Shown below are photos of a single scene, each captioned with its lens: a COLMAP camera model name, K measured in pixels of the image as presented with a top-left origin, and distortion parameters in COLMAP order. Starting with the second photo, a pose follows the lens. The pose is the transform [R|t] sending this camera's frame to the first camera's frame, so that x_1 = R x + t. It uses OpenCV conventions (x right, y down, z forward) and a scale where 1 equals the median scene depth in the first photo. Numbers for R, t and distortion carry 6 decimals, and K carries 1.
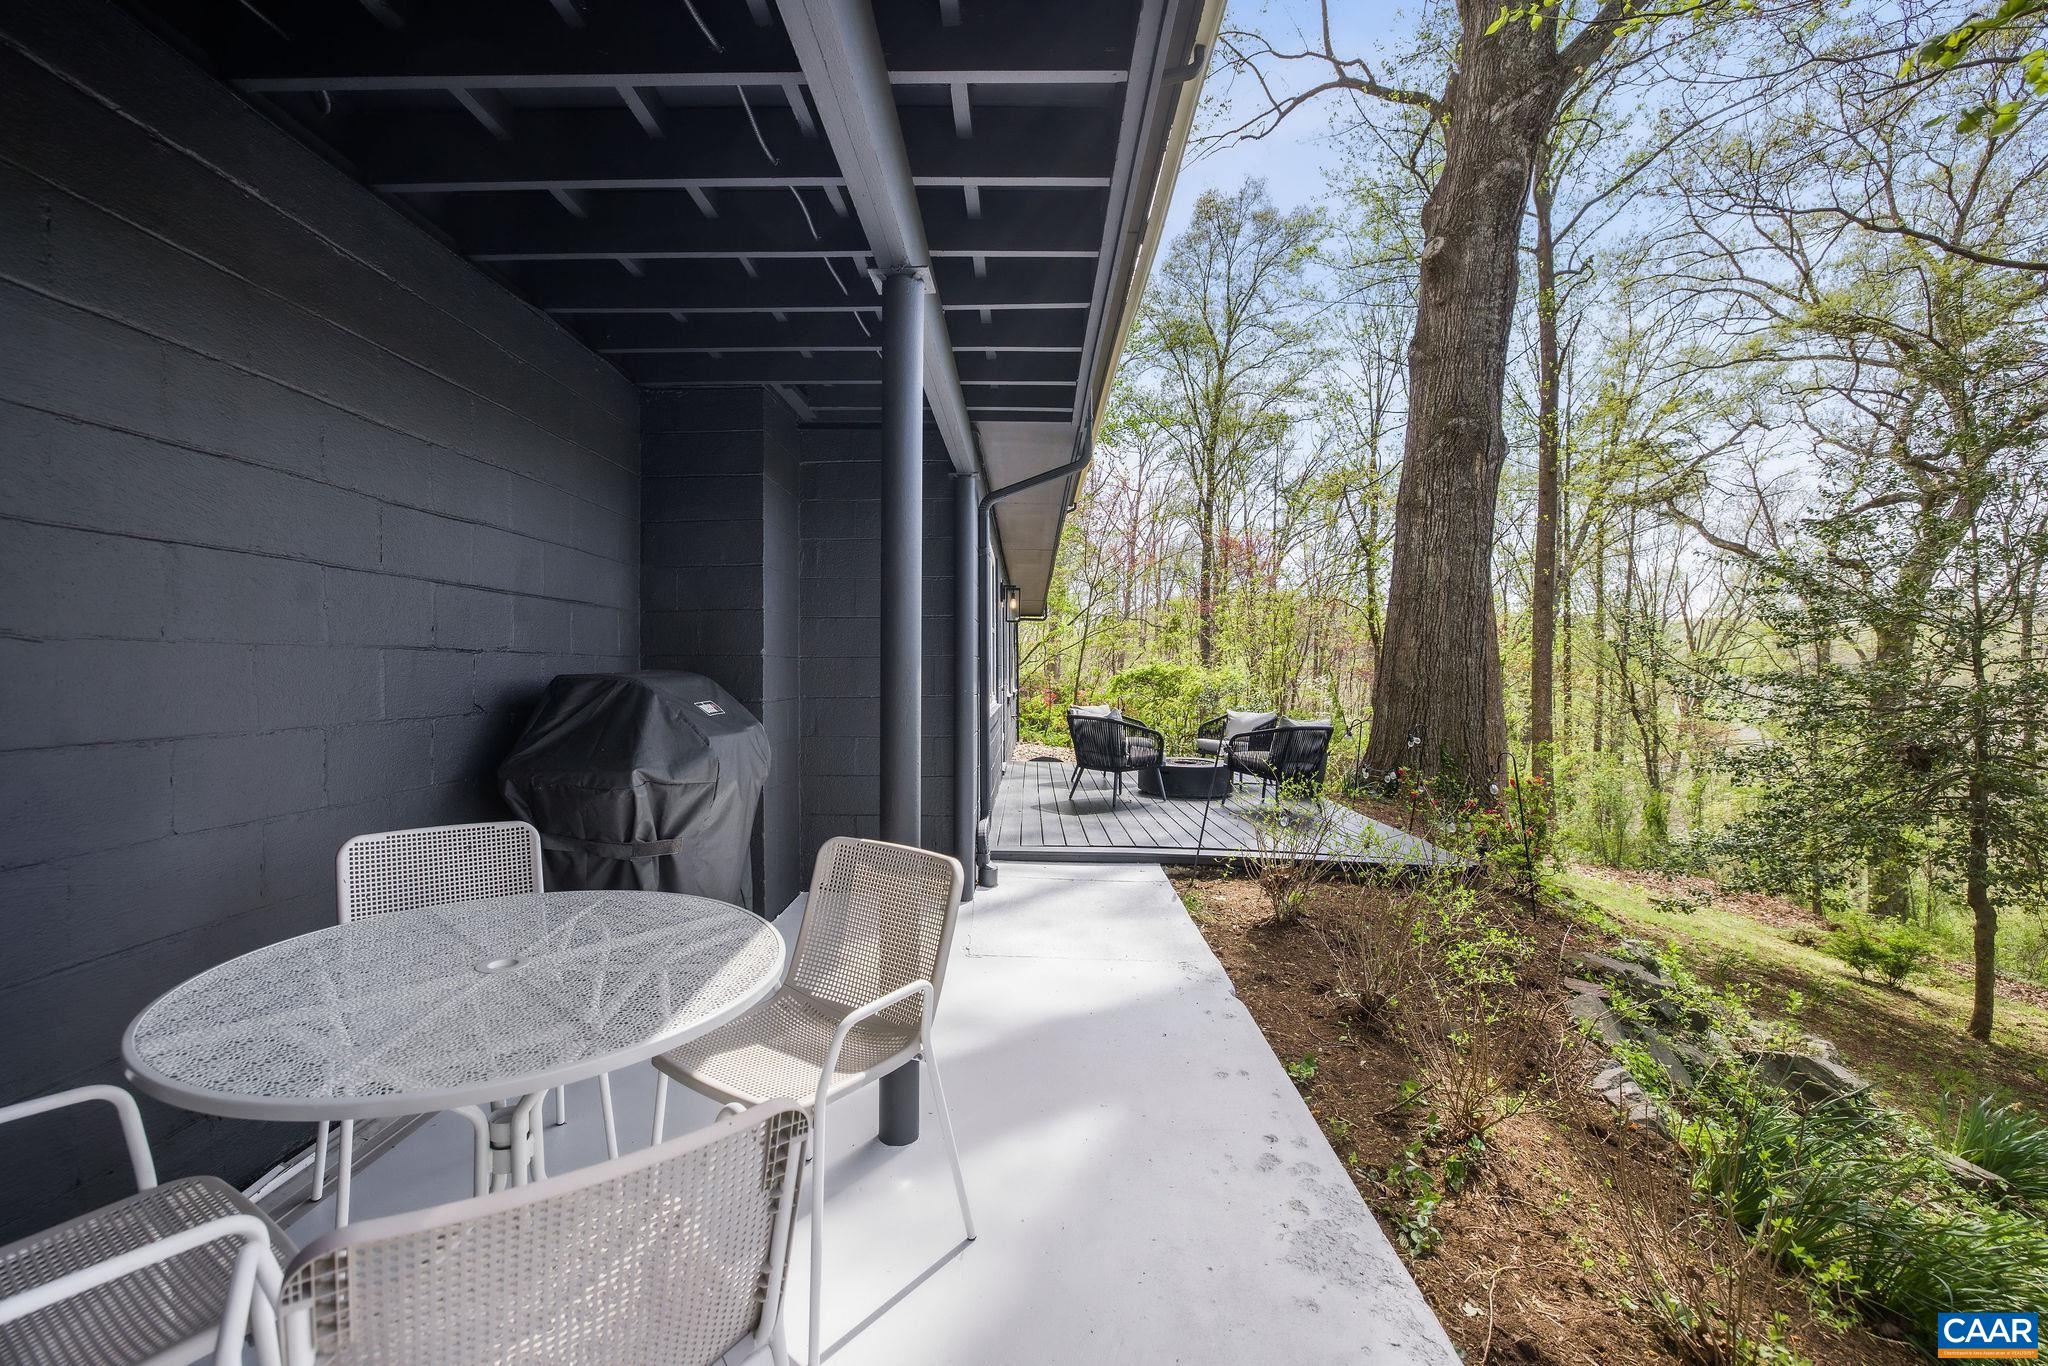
lens RADIAL K [[876.0, 0, 1029.6], [0, 876.0, 655.9], [0, 0, 1]] dist [-0.002831, 0.000085]
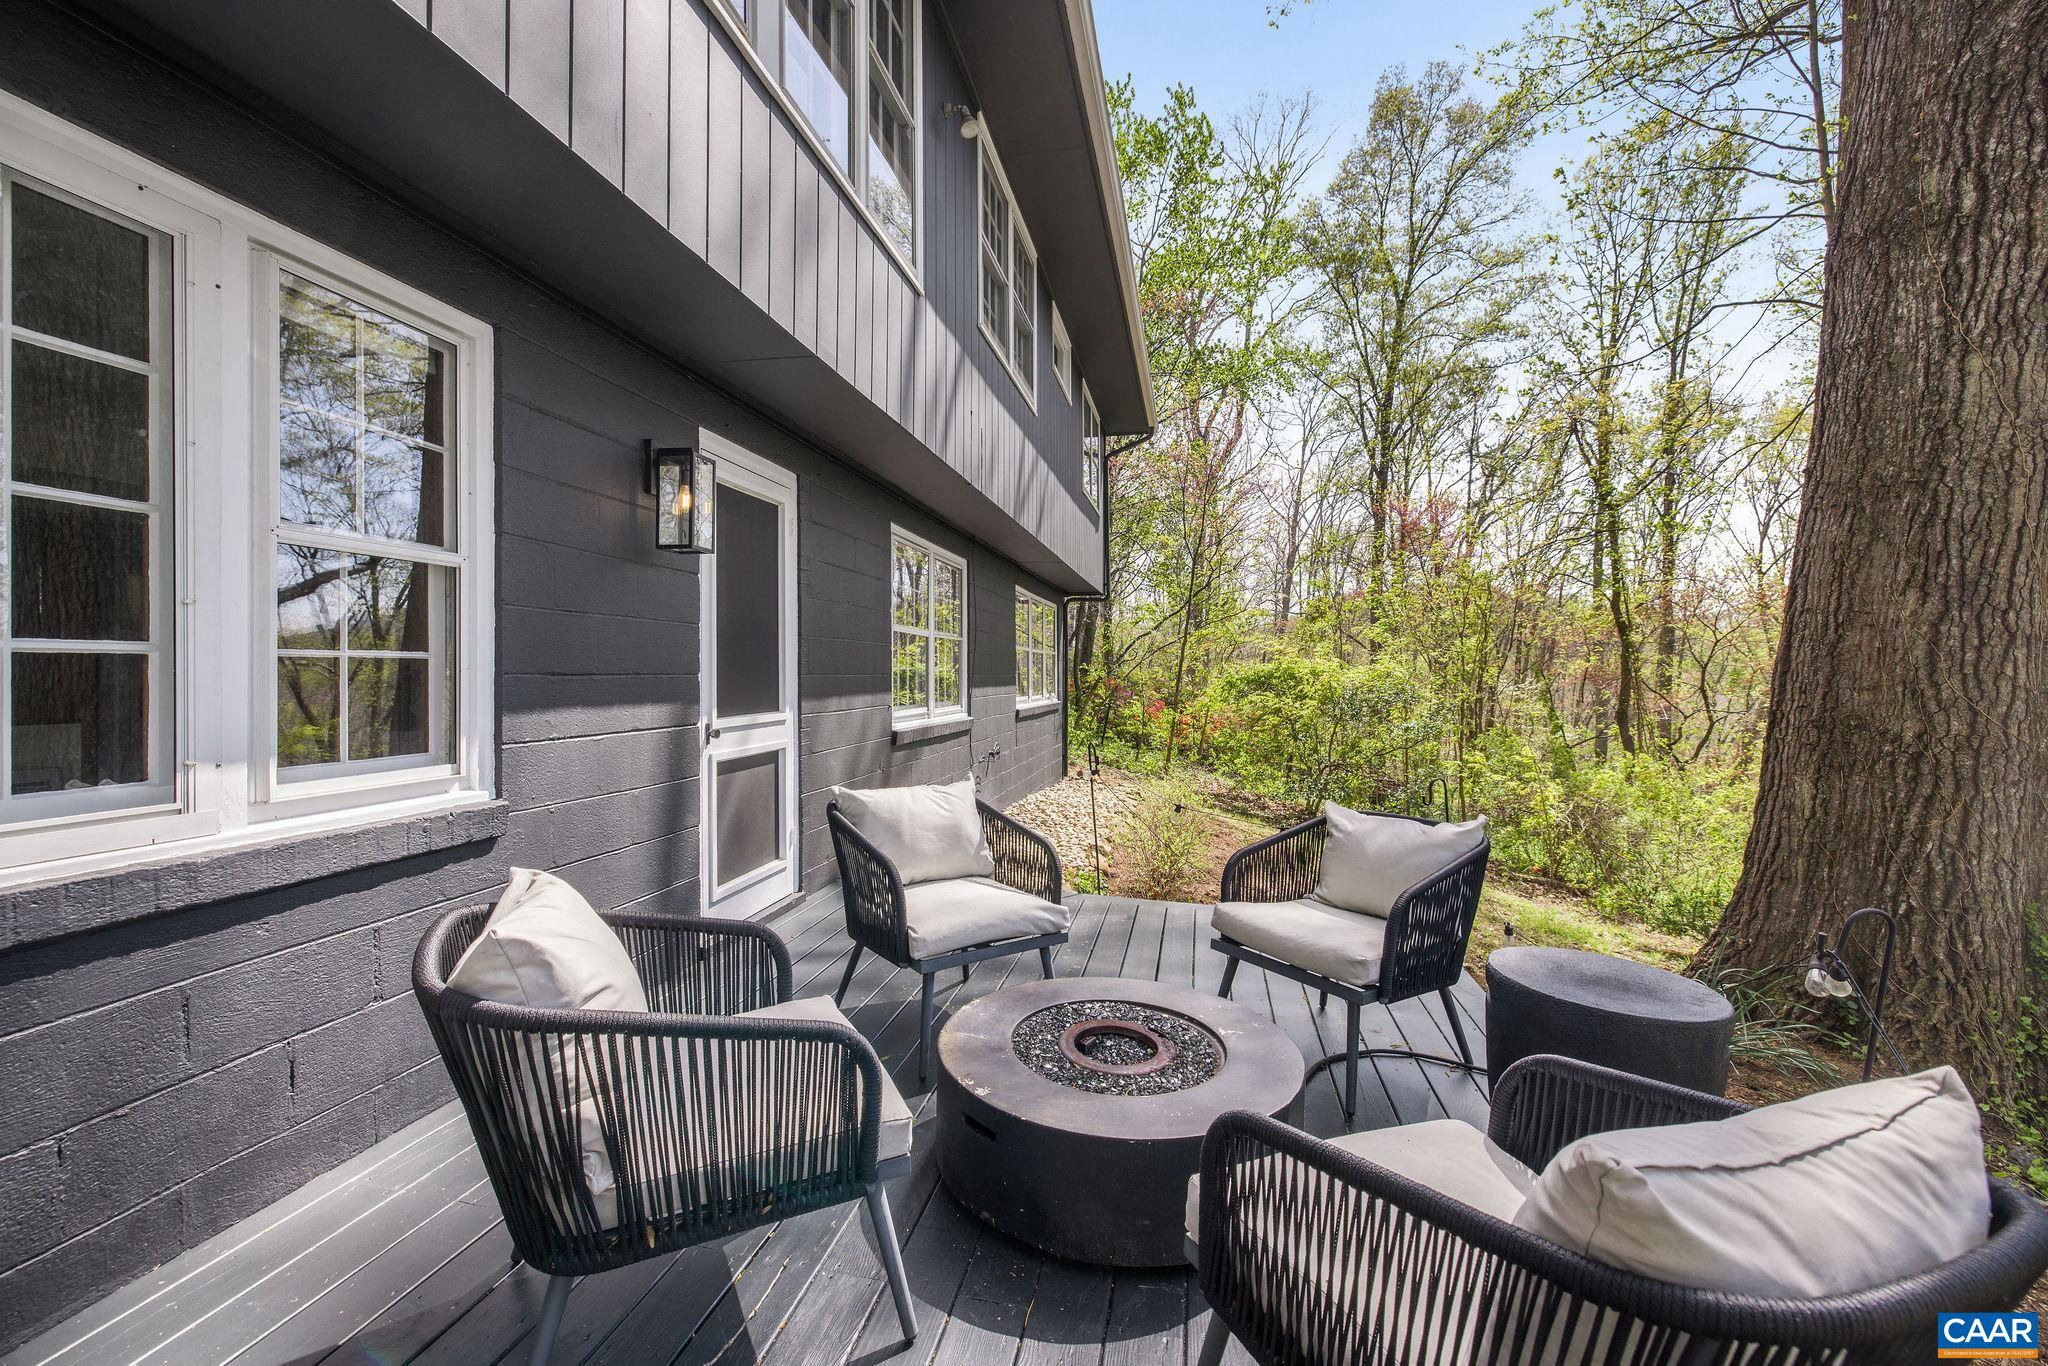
lens RADIAL K [[859.4, 0, 969.2], [0, 859.4, 679.8], [0, 0, 1]] dist [-0.000585, 0.000056]
pose [[0.968615, 0.006957, -0.248468, 0.097379], [0.001502, 0.999426, 0.033838, 0.000402], [0.248560, -0.033149, 0.968049, 0.344227]]
